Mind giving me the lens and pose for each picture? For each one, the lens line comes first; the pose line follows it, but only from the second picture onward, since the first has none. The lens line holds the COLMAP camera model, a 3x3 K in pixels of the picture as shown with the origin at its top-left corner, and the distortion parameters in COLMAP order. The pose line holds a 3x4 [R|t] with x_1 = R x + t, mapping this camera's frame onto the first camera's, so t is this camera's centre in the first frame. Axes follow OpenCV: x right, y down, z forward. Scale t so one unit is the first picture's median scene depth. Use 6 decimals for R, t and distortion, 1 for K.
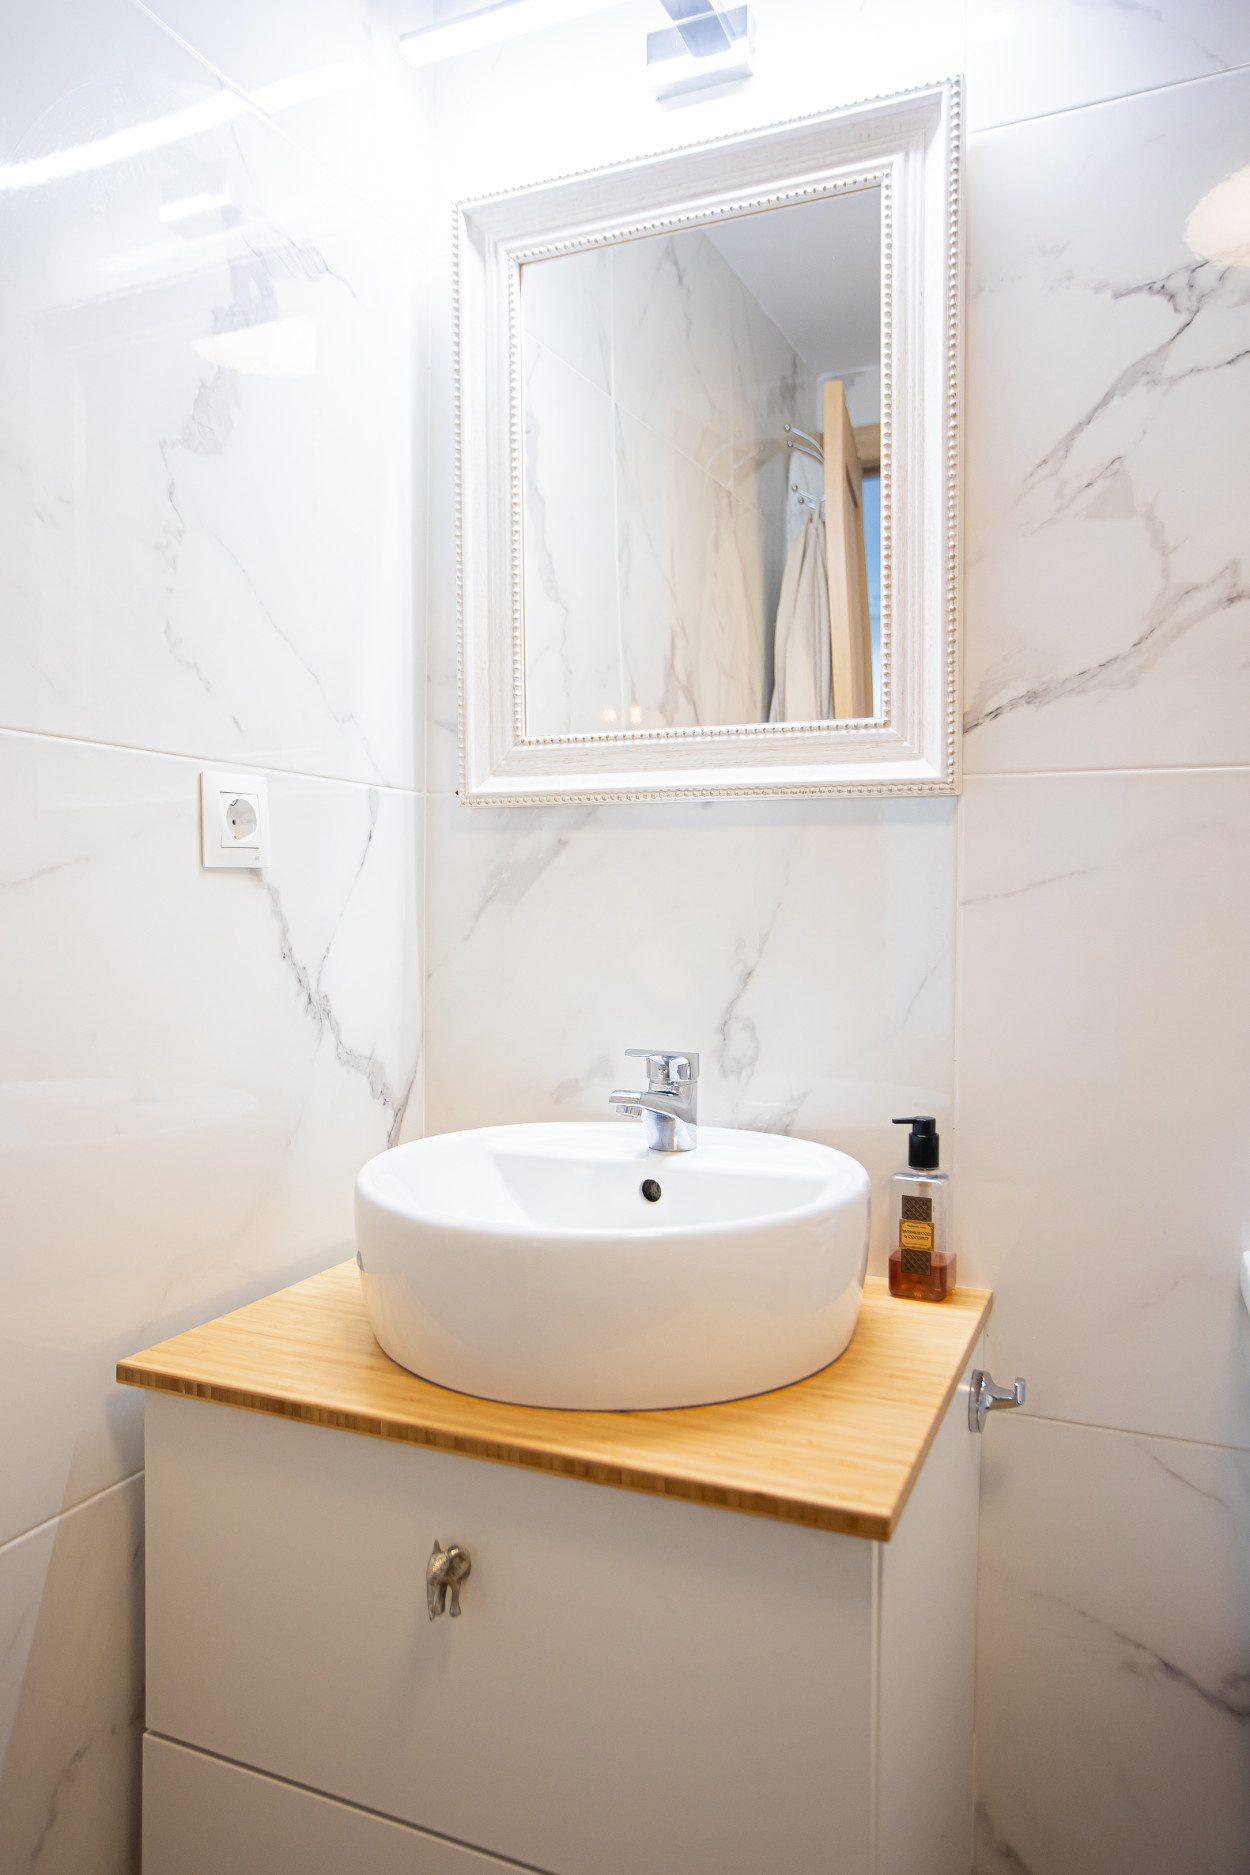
lens RADIAL K [[1259.0, 0, 622.1], [0, 1259.0, 930.4], [0, 0, 1]] dist [-0.033541, 0.043404]
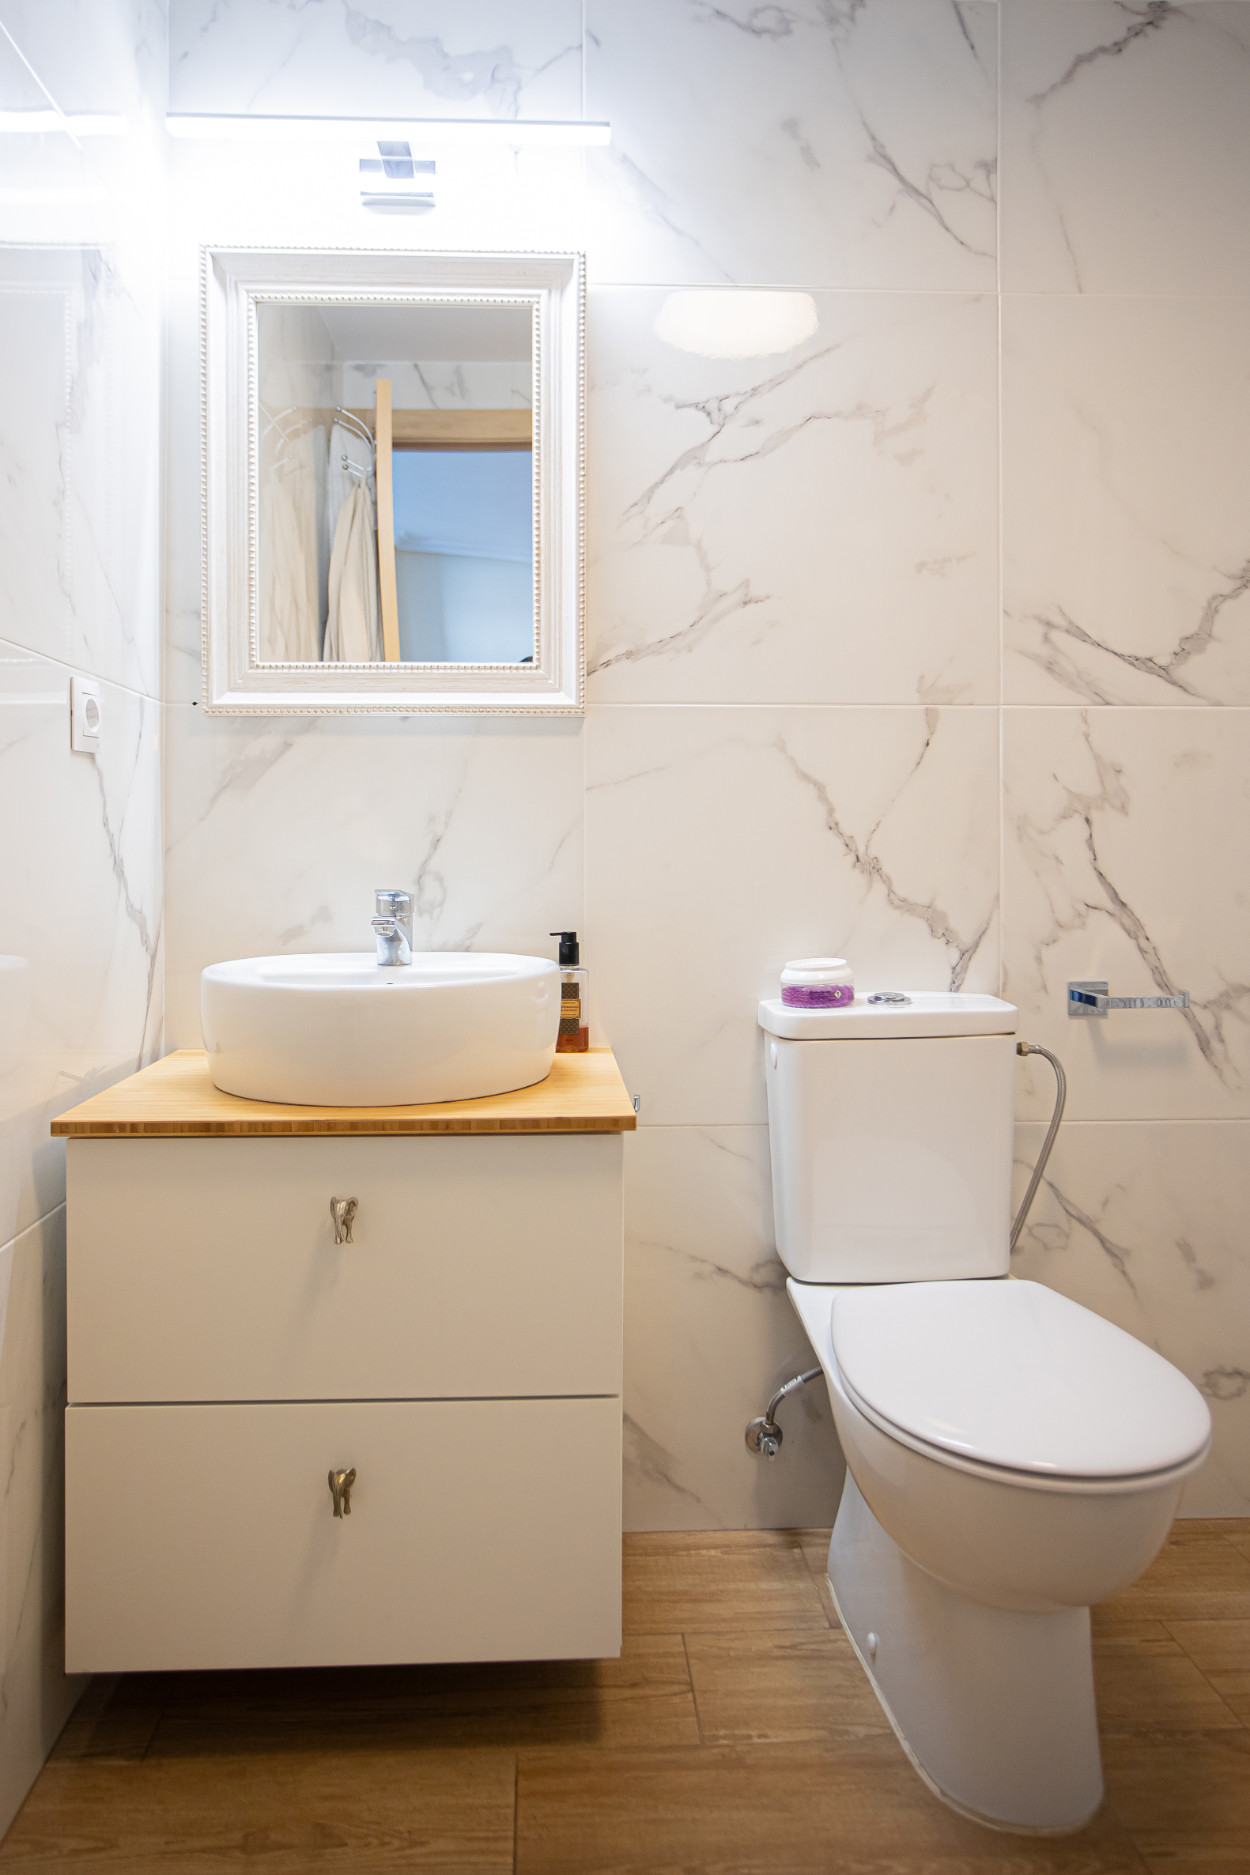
lens RADIAL K [[1305.2, 0, 613.3], [0, 1305.2, 847.2], [0, 0, 1]] dist [-0.038256, 0.044318]
pose [[0.896044, -0.007422, 0.443902, -0.399897], [0.017324, 0.999683, -0.018255, 0.078071], [-0.443626, 0.024048, 0.895889, -0.415006]]
